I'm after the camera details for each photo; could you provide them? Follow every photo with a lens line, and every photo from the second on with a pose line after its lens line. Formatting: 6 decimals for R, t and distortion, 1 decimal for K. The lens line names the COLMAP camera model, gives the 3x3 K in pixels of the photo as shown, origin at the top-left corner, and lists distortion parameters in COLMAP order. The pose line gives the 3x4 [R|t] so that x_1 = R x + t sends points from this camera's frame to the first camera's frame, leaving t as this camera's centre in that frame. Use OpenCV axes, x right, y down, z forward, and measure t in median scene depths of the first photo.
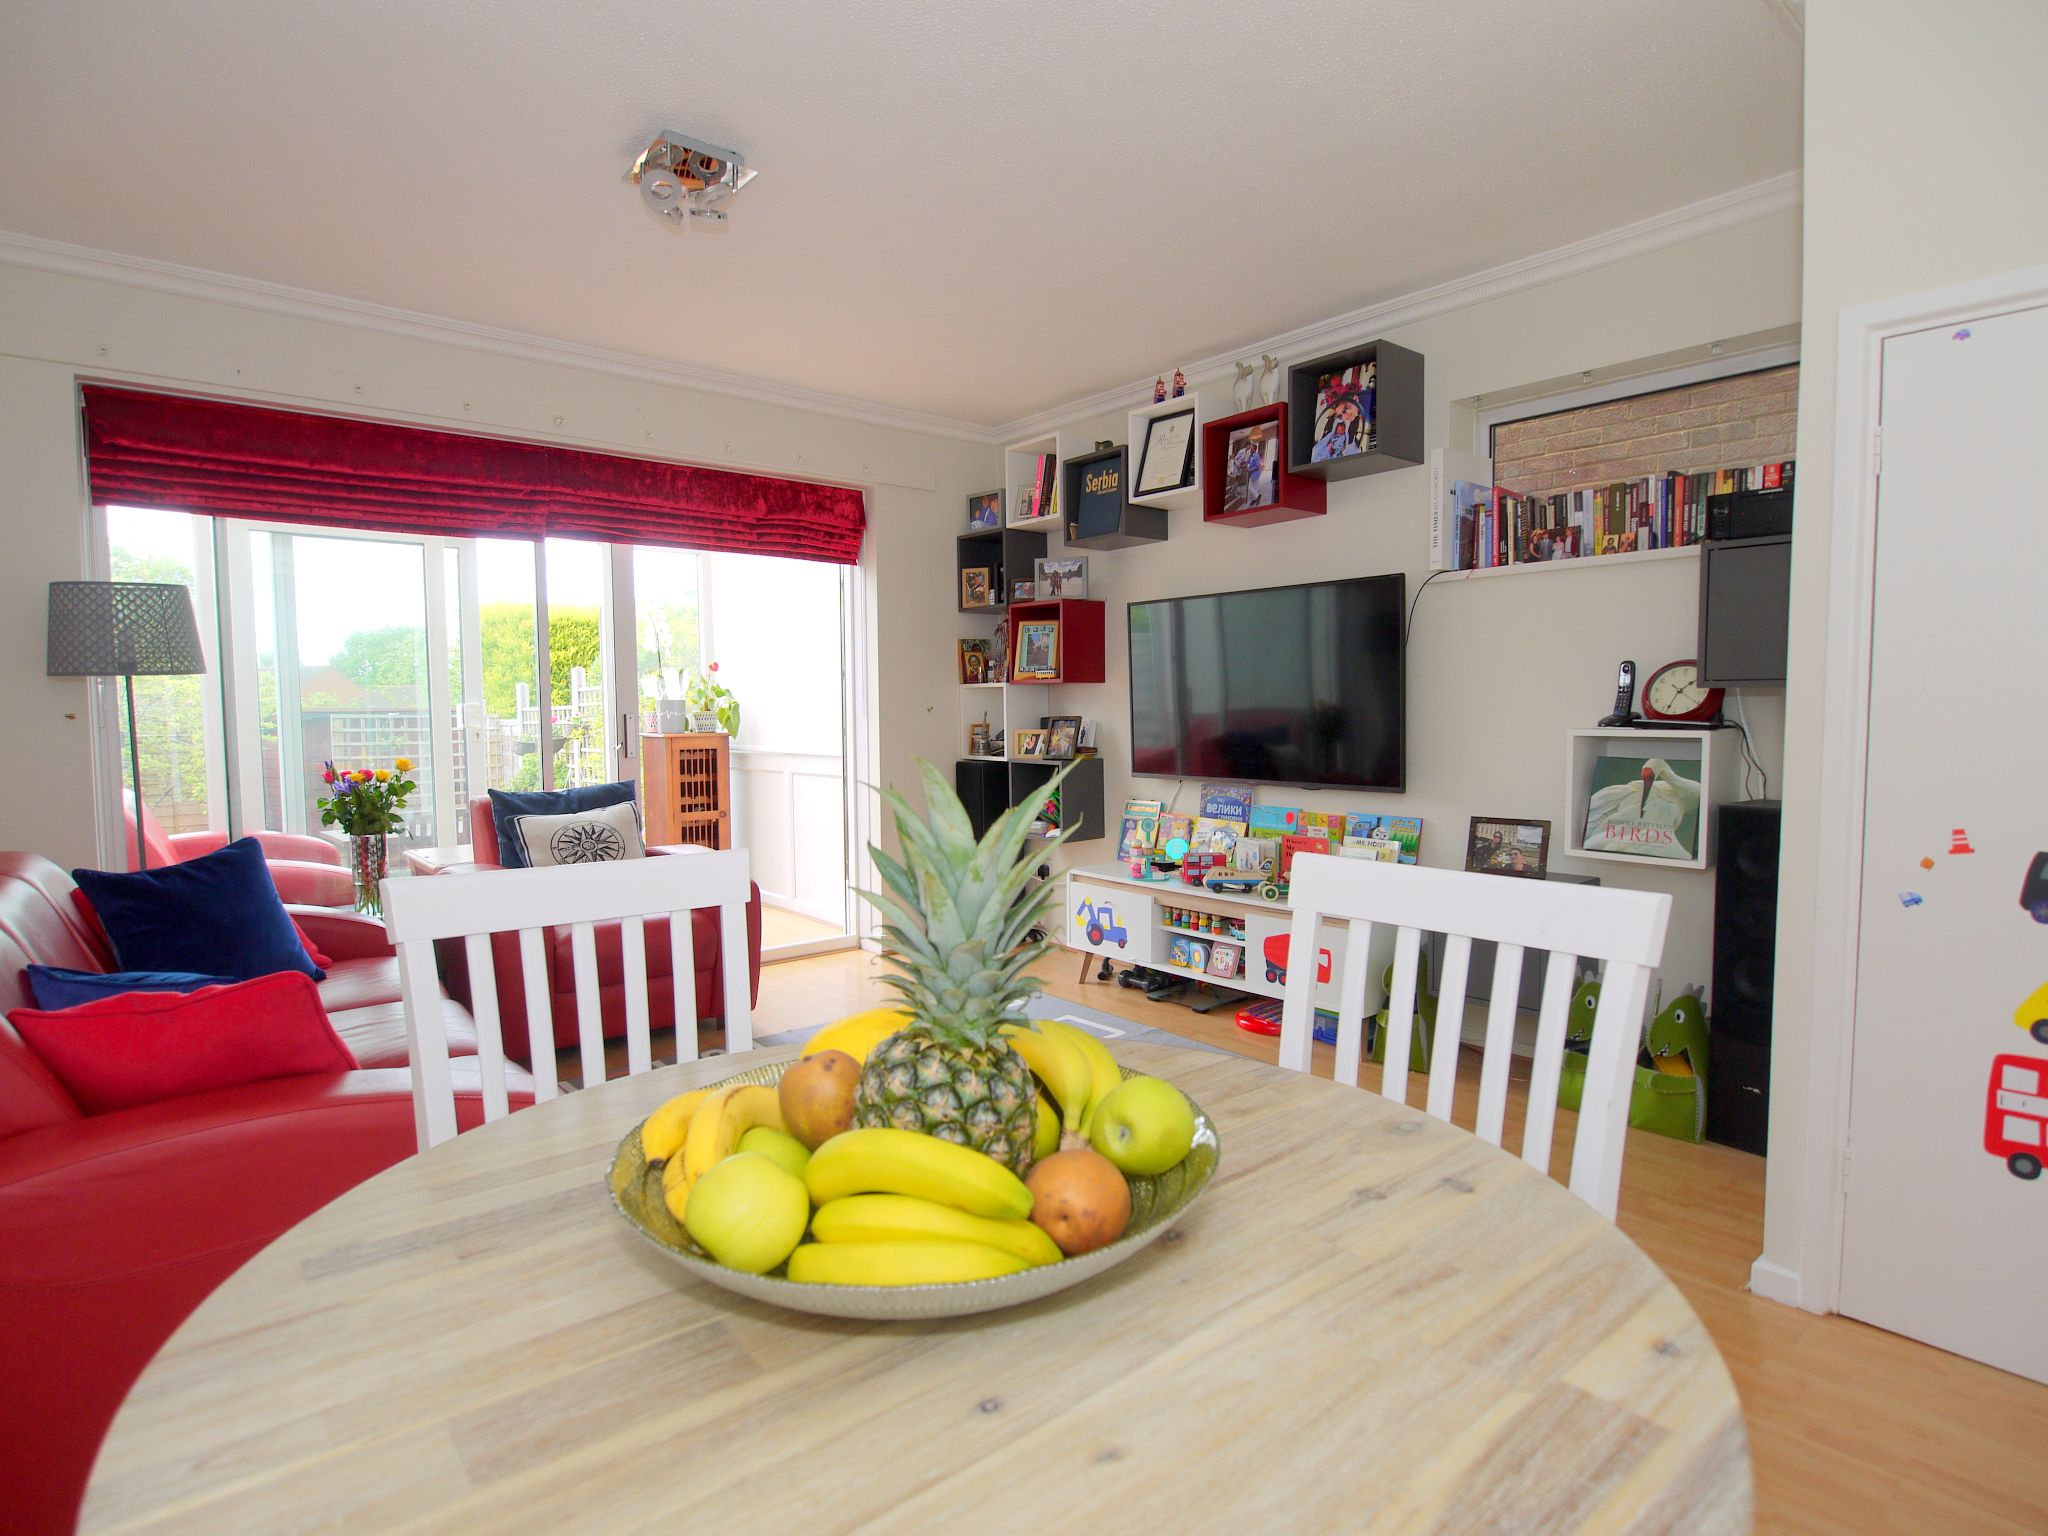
lens RADIAL K [[1068.6, 0, 981.2], [0, 1068.6, 776.3], [0, 0, 1]] dist [-0.009261, -0.006855]
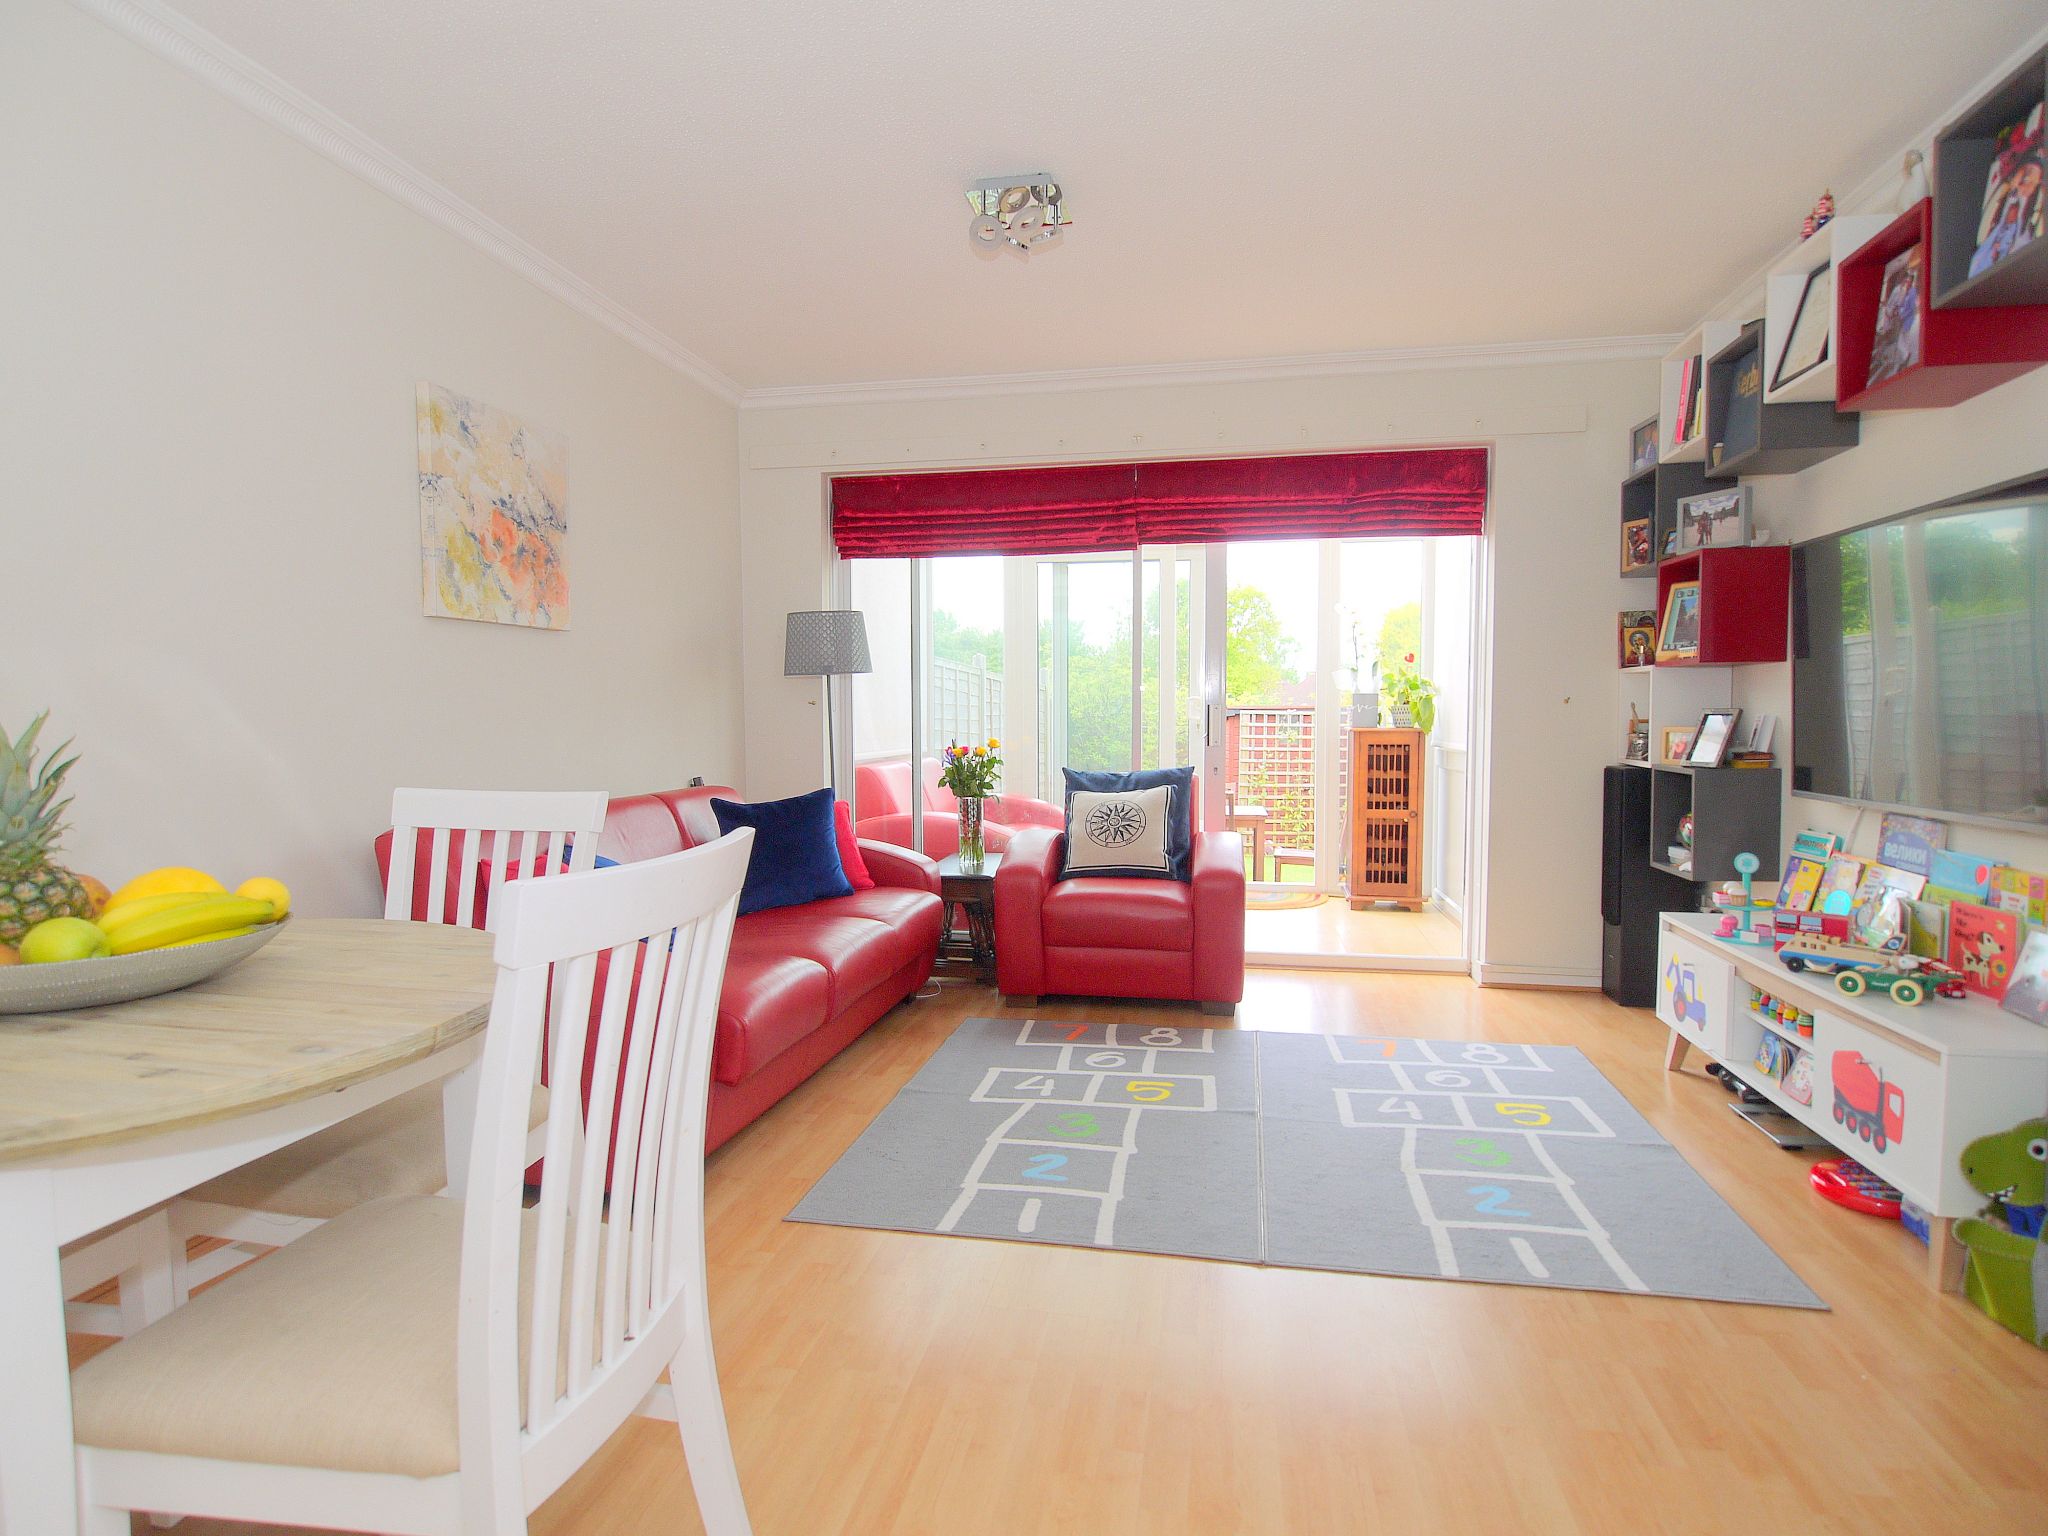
lens RADIAL K [[1068.6, 0, 1017.3], [0, 1068.6, 773.3], [0, 0, 1]] dist [-0.009261, -0.006855]
pose [[0.646380, 0.048503, -0.761473, 0.335172], [-0.051708, 0.998468, 0.019707, -0.001584], [0.761262, 0.026636, 0.647897, 0.168934]]
